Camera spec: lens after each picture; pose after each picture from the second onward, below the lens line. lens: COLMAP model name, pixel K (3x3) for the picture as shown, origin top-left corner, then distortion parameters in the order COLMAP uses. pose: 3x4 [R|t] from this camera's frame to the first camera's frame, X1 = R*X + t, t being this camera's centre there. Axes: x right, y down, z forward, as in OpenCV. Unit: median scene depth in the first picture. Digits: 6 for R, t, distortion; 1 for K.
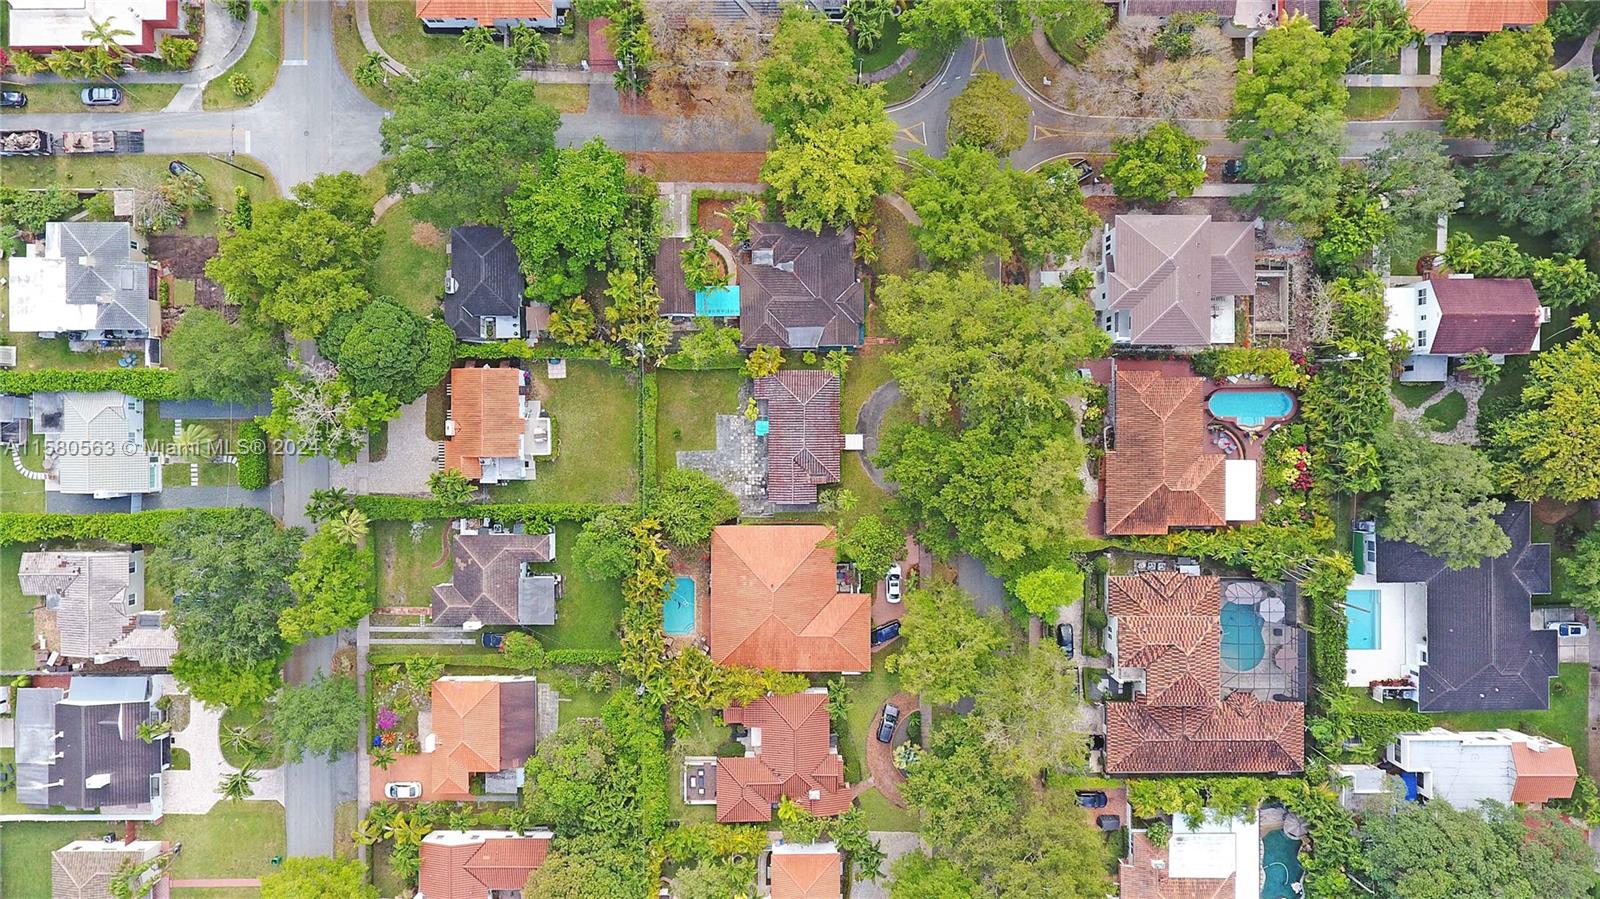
lens RADIAL K [[1264.7, 0, 796.4], [0, 1264.7, 449.3], [0, 0, 1]] dist [0.009569, 0.000016]
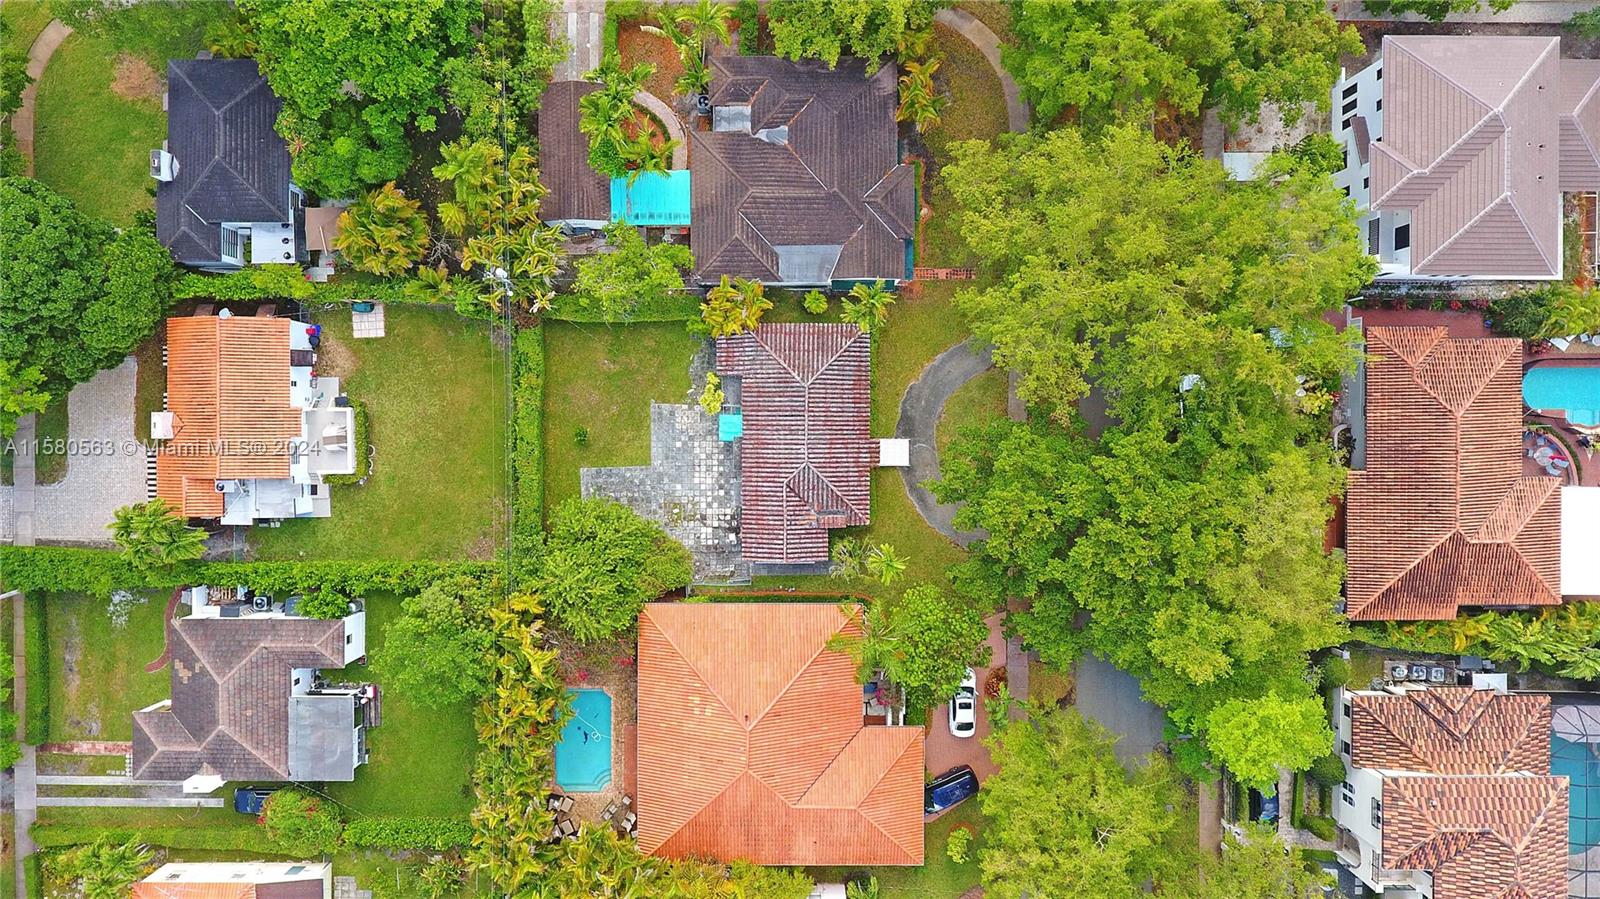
lens RADIAL K [[1264.7, 0, 804.8], [0, 1264.7, 453.9], [0, 0, 1]] dist [0.009569, 0.000016]
pose [[0.999944, 0.002950, 0.010189, 0.000013], [-0.003040, 0.999956, 0.008852, -0.010182], [-0.010162, -0.008882, 0.999909, 0.446819]]
